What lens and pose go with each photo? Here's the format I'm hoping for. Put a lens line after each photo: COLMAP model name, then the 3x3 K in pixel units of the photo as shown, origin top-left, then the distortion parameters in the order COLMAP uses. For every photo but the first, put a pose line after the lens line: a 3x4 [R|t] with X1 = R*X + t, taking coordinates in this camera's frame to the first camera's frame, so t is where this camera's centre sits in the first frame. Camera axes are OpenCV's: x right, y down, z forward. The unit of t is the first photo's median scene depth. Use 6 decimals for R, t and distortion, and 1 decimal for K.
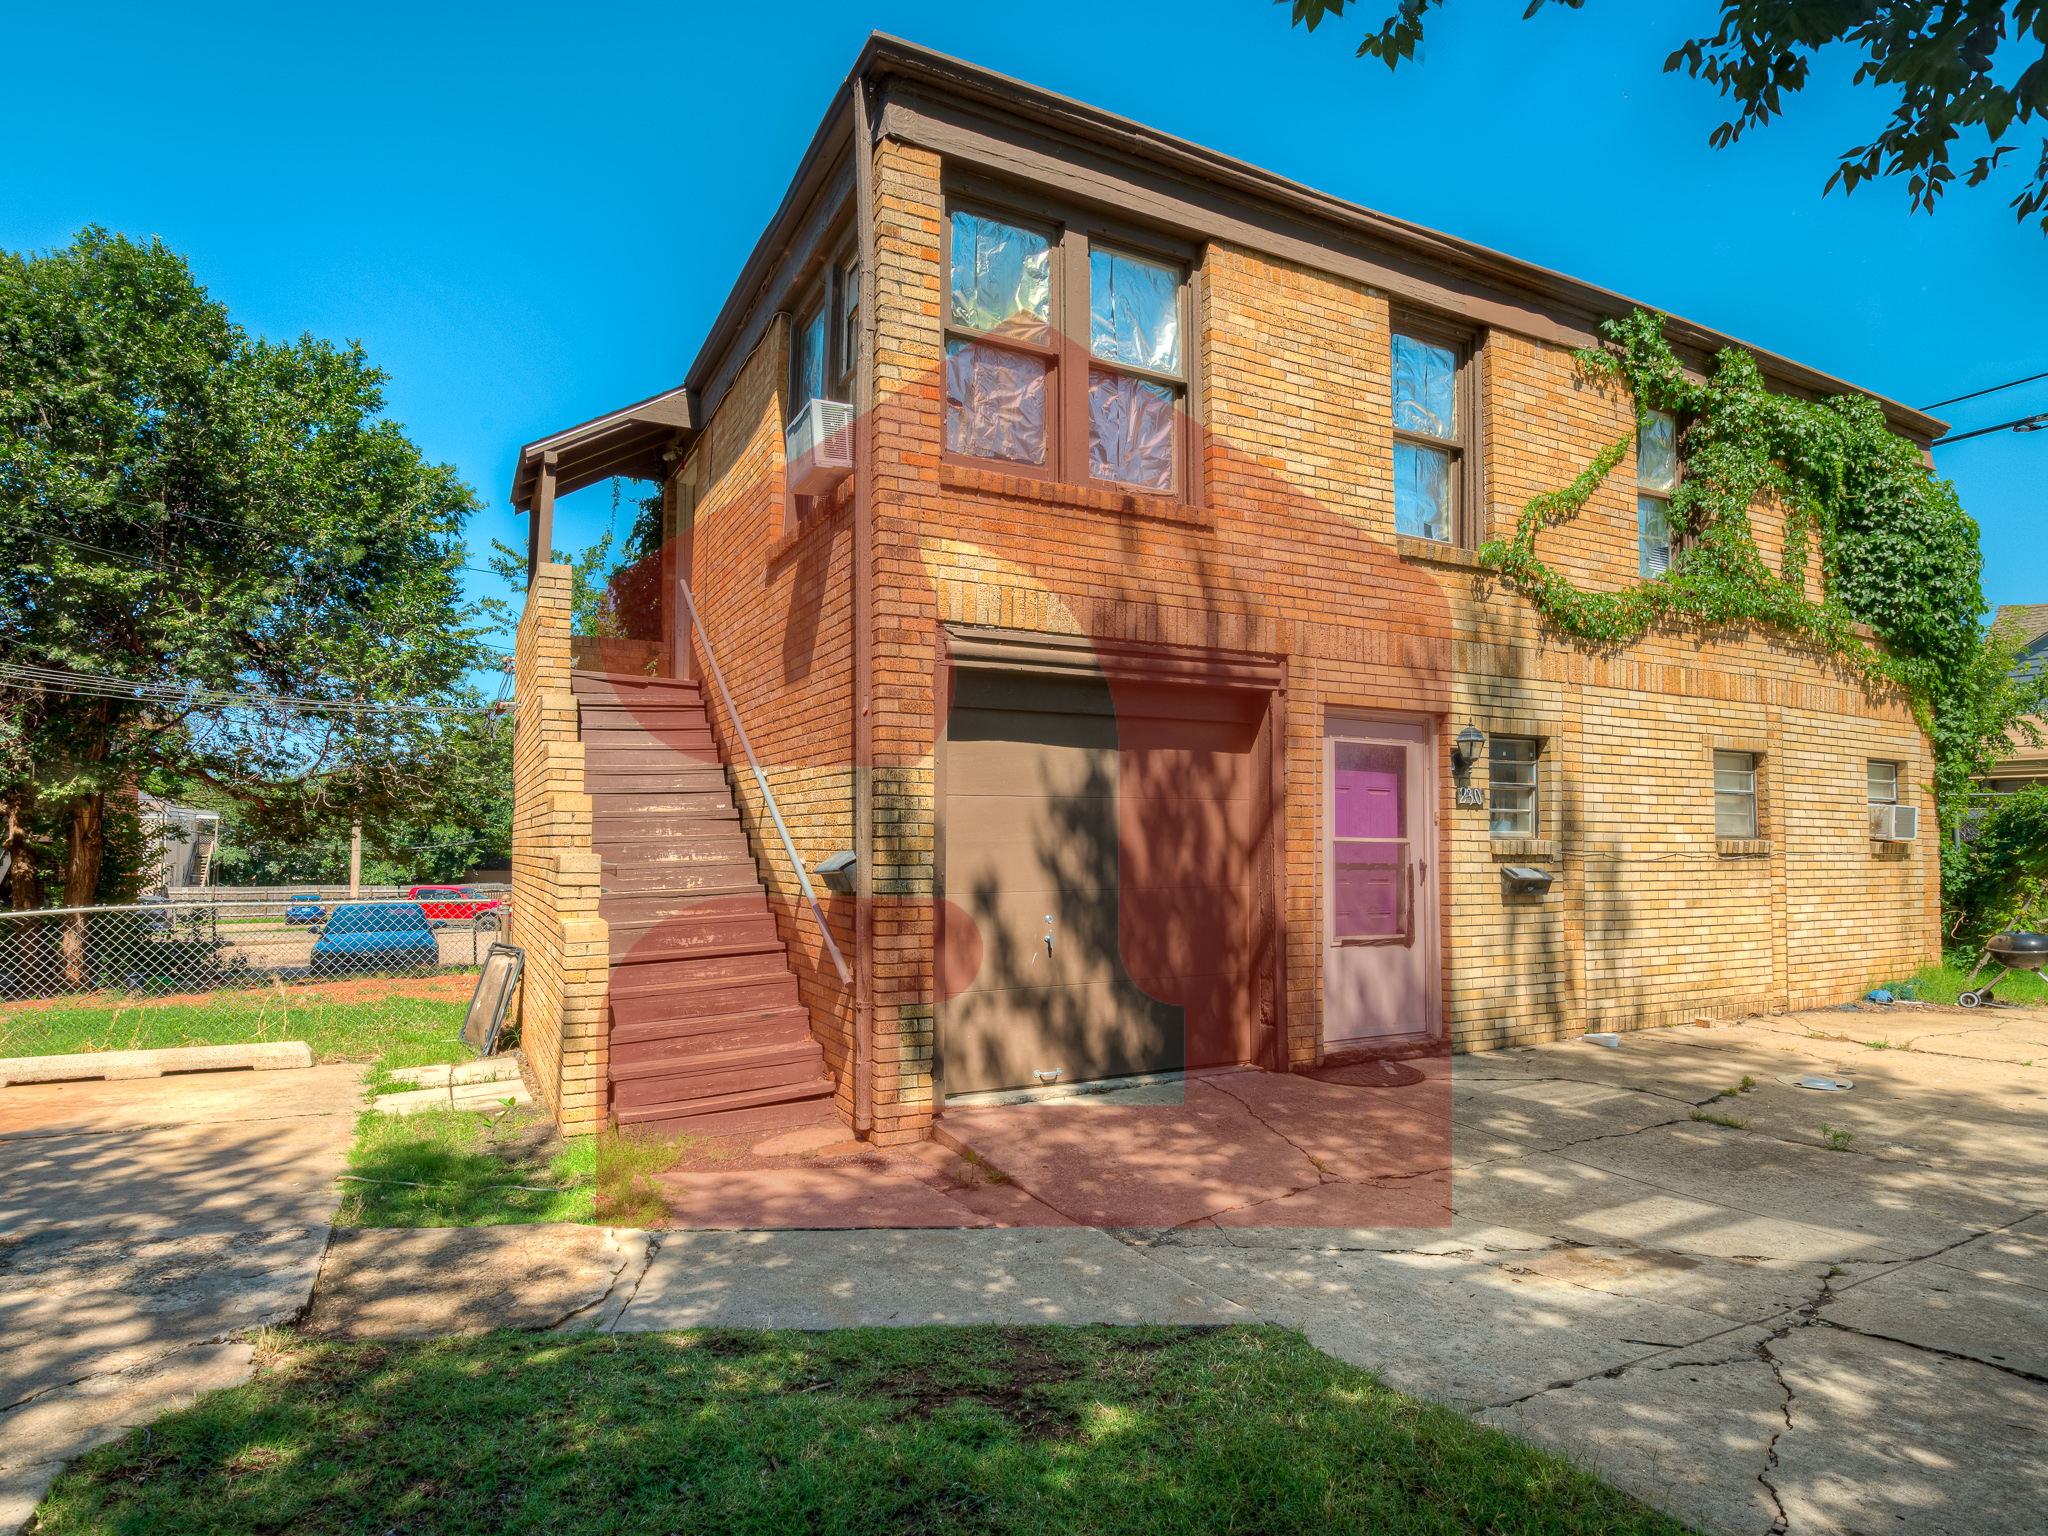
lens RADIAL K [[1100.5, 0, 1022.7], [0, 1100.5, 805.3], [0, 0, 1]] dist [-0.001053, -0.000479]
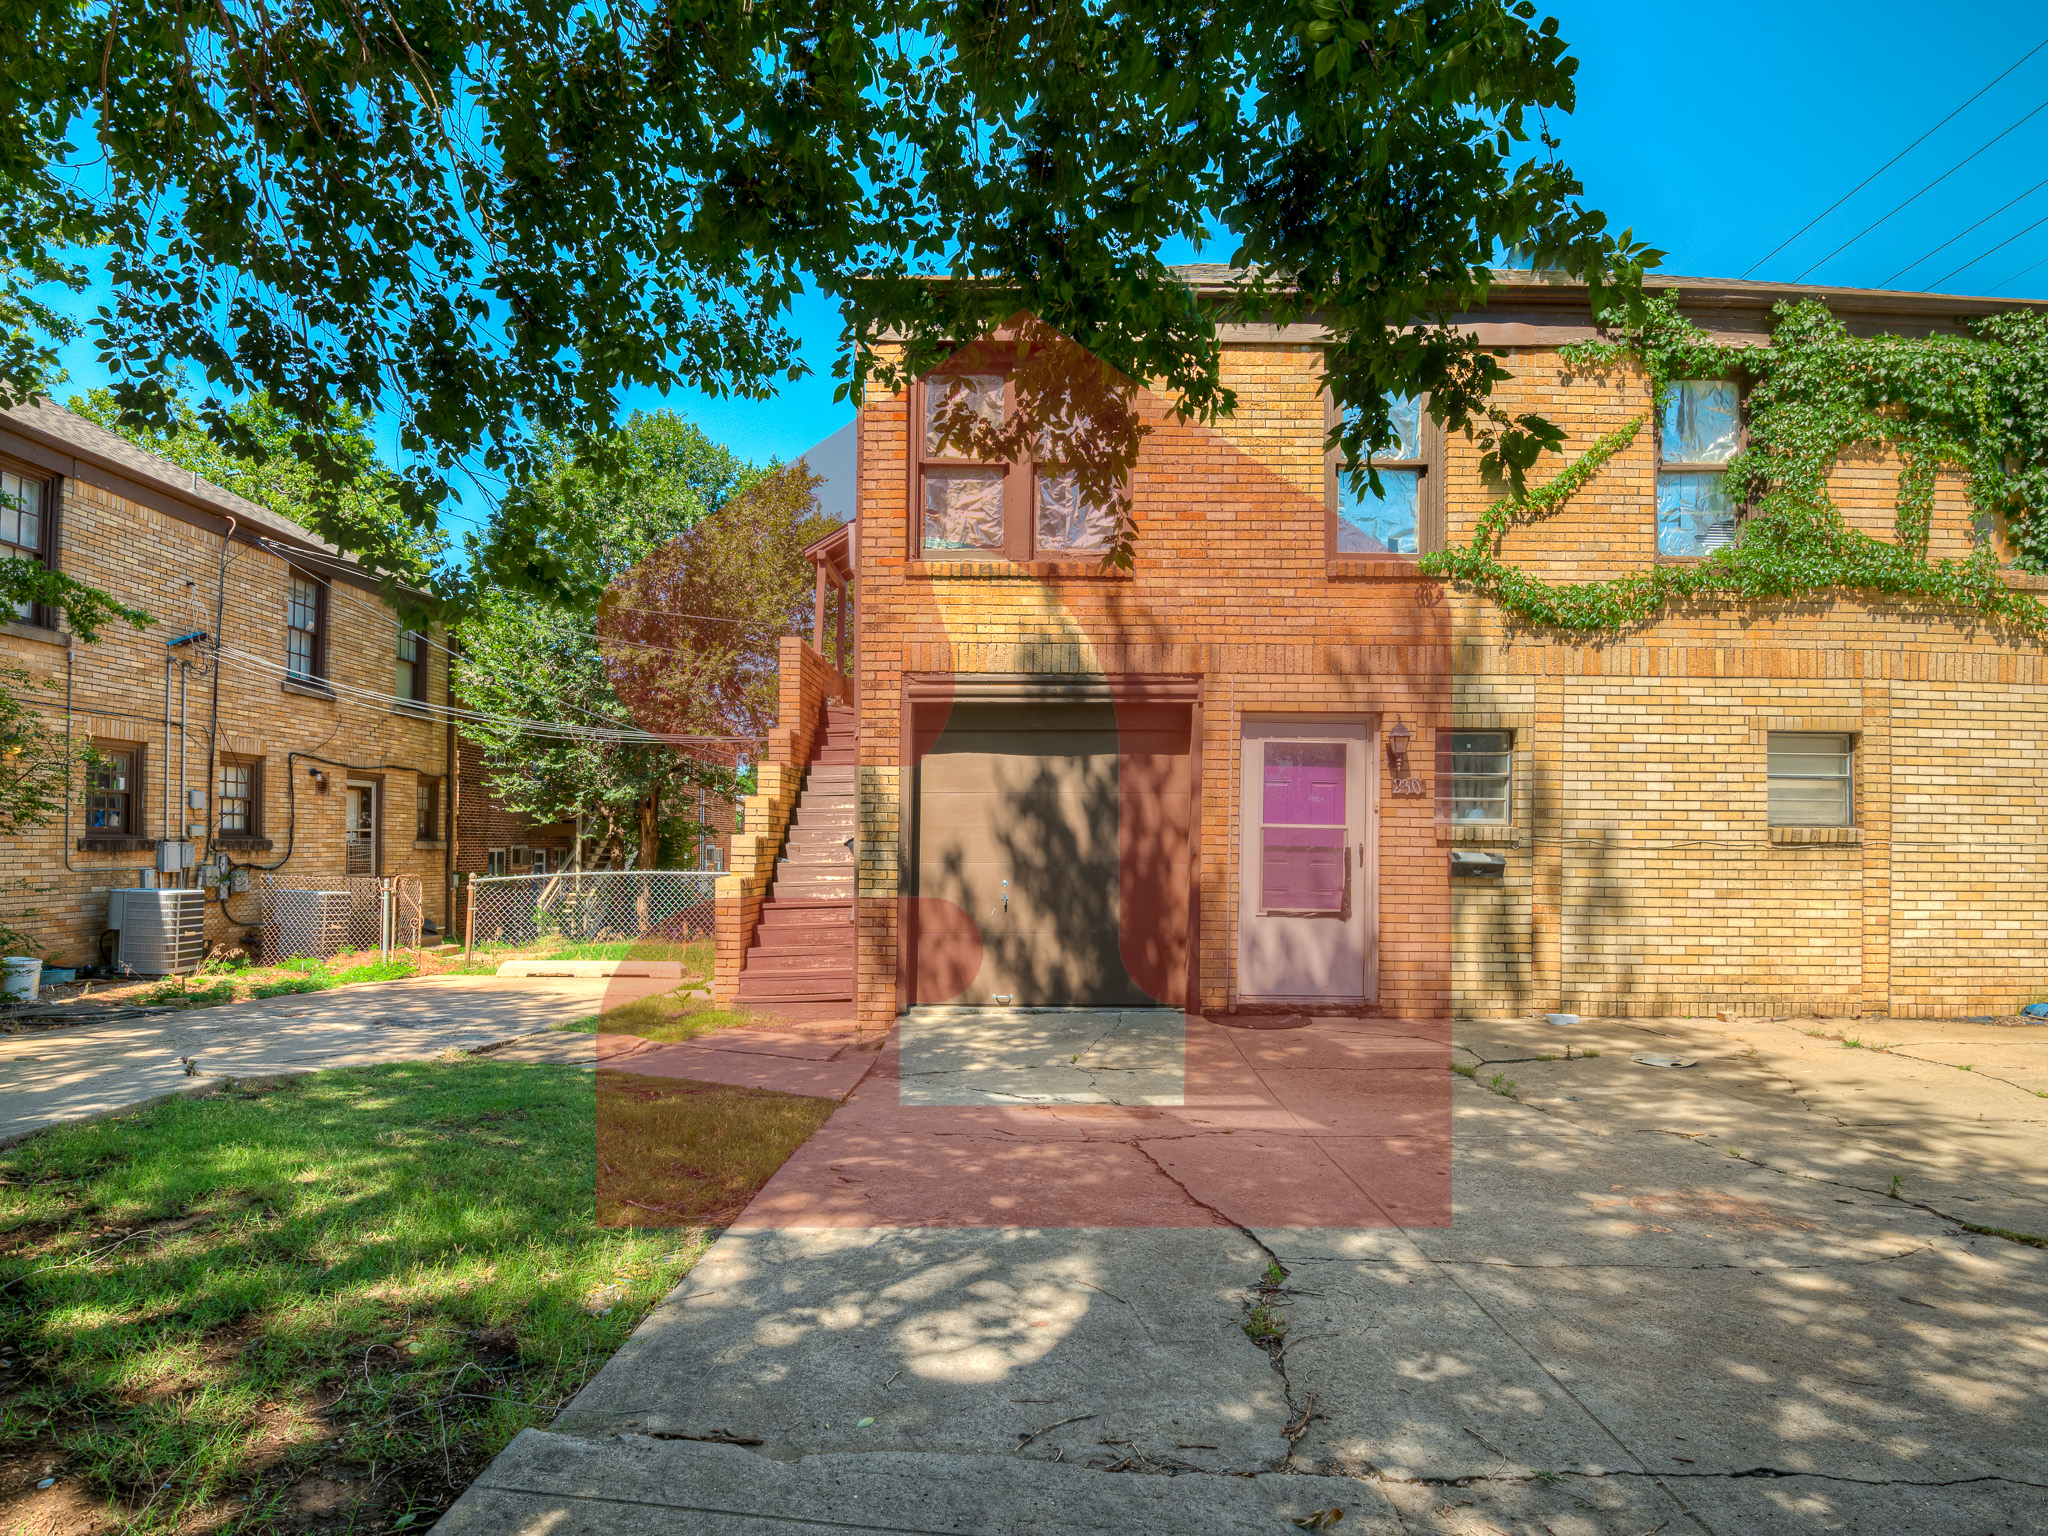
lens RADIAL K [[1110.2, 0, 986.8], [0, 1110.2, 824.6], [0, 0, 1]] dist [-0.000287, -0.012465]
pose [[0.876903, -0.002121, -0.480663, 0.574159], [0.009502, 0.999871, 0.012923, 0.011591], [0.480573, -0.015899, 0.876810, -0.178970]]
